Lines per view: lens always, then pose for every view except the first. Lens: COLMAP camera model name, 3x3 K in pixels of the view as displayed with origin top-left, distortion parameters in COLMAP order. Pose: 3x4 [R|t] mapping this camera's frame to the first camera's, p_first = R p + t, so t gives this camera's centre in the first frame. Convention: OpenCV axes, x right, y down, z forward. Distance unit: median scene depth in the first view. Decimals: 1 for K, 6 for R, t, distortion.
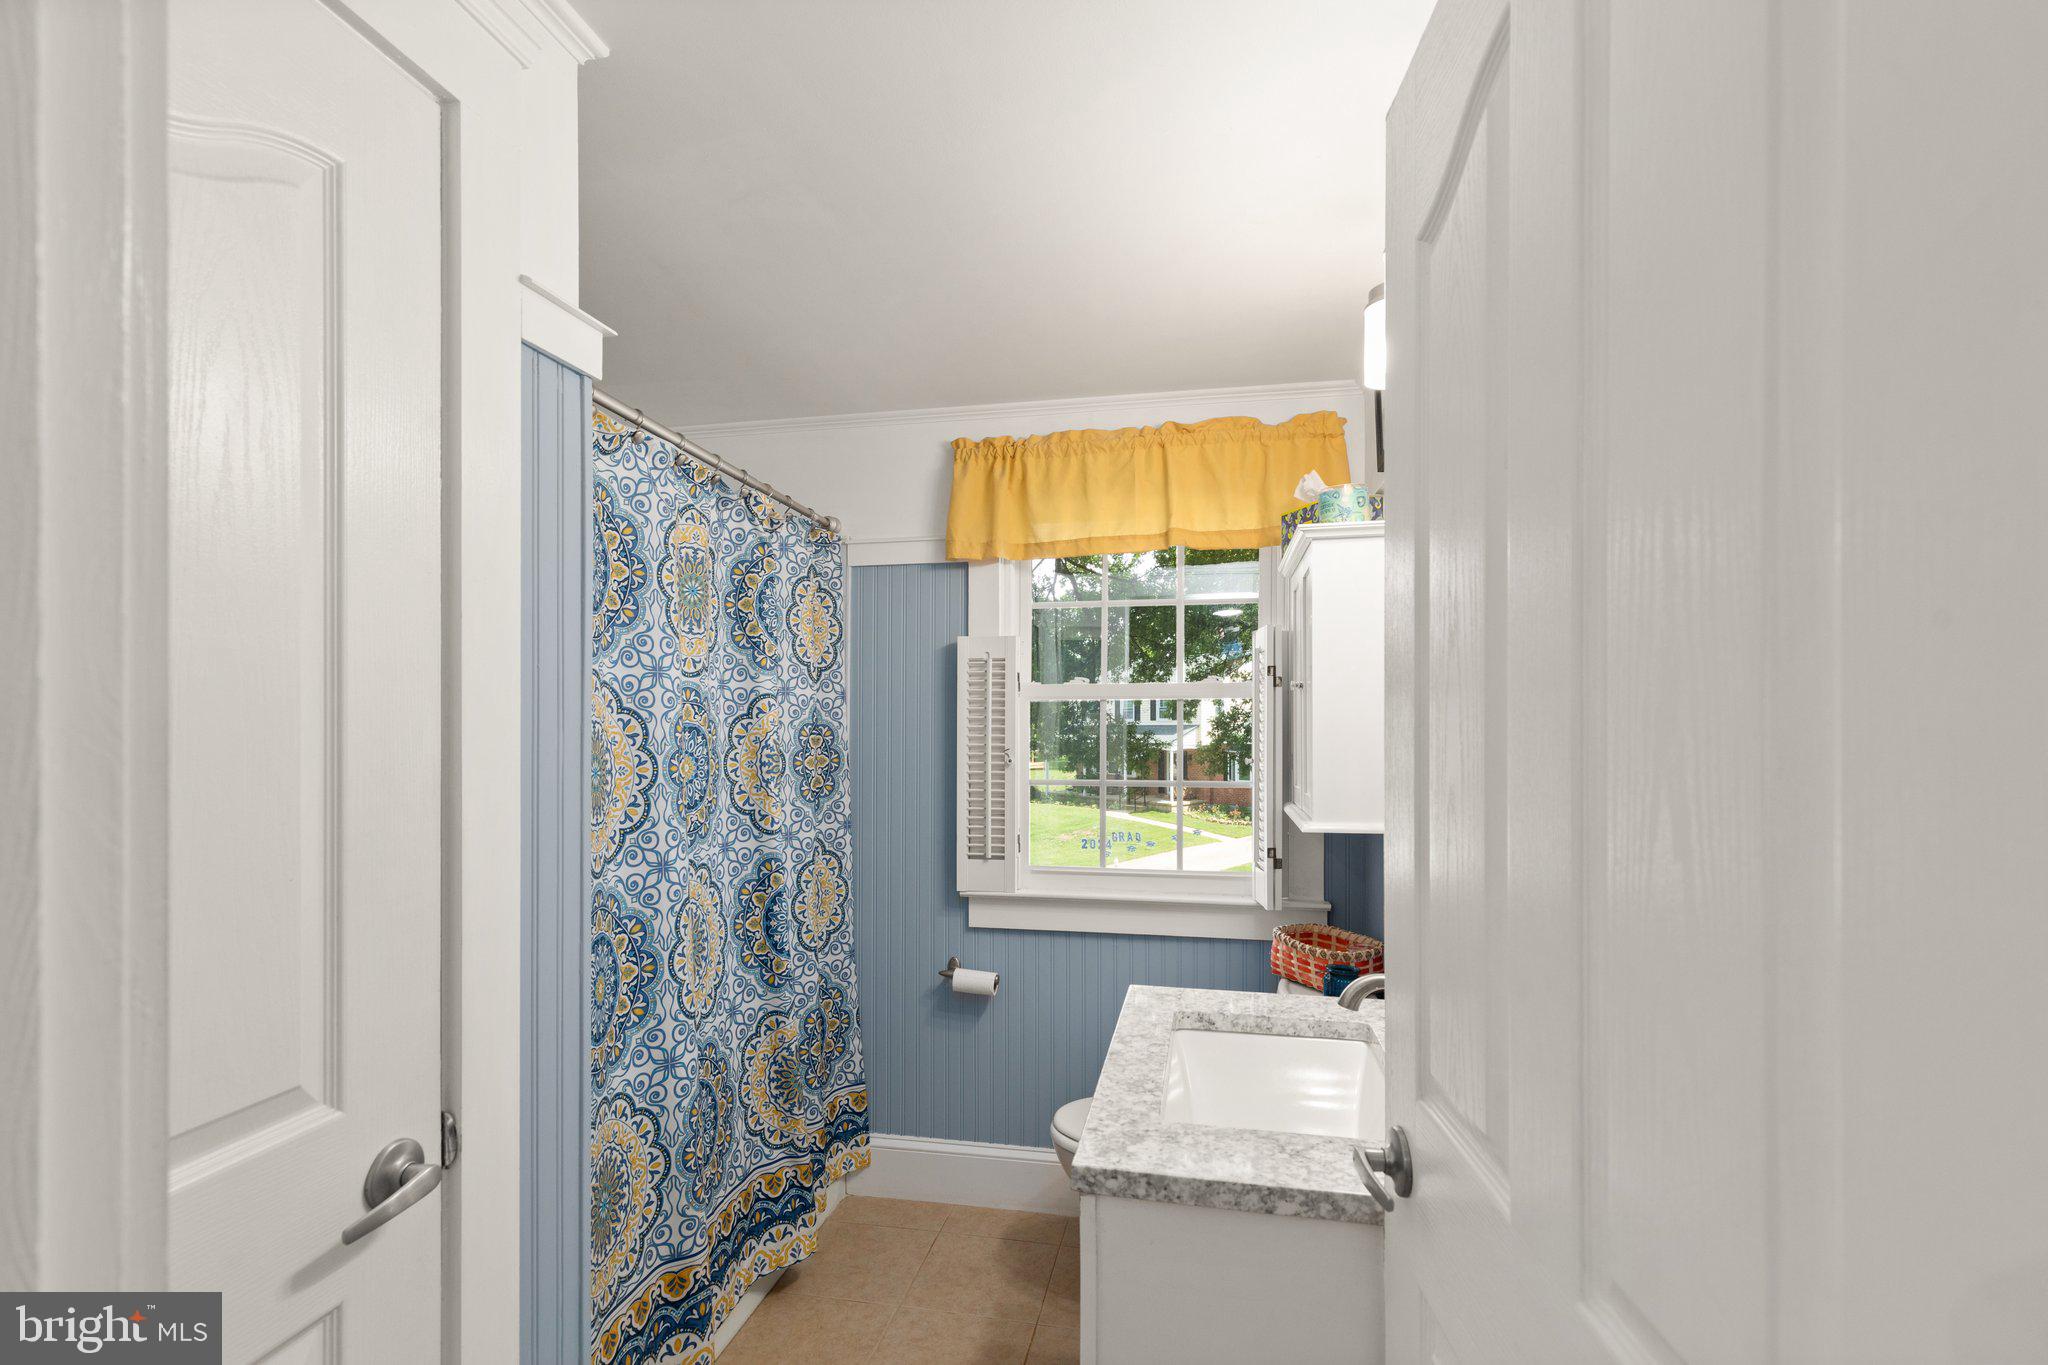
lens RADIAL K [[924.6, 0, 1075.4], [0, 924.6, 699.7], [0, 0, 1]] dist [0.001483, -0.000118]
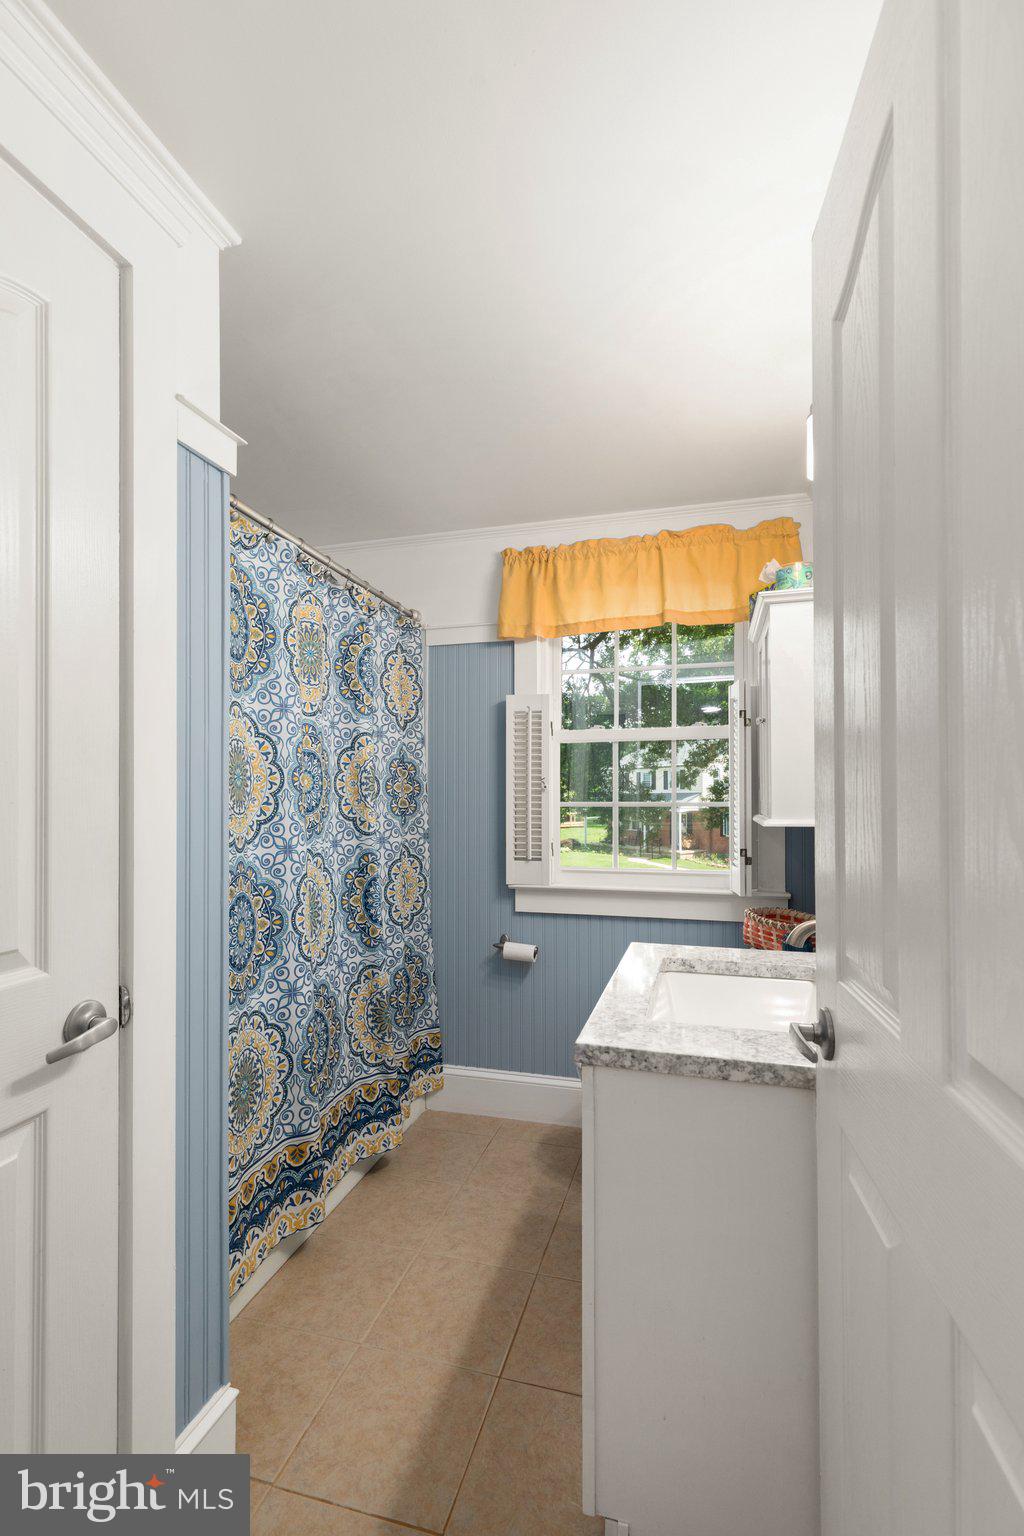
lens RADIAL K [[693.5, 0, 564.3], [0, 693.5, 791.4], [0, 0, 1]] dist [0.001483, -0.000118]
pose [[0.997311, -0.005838, -0.073058, 0.034504], [0.005183, 0.999945, -0.009145, 0.094993], [0.073107, 0.008742, 0.997286, 0.003554]]
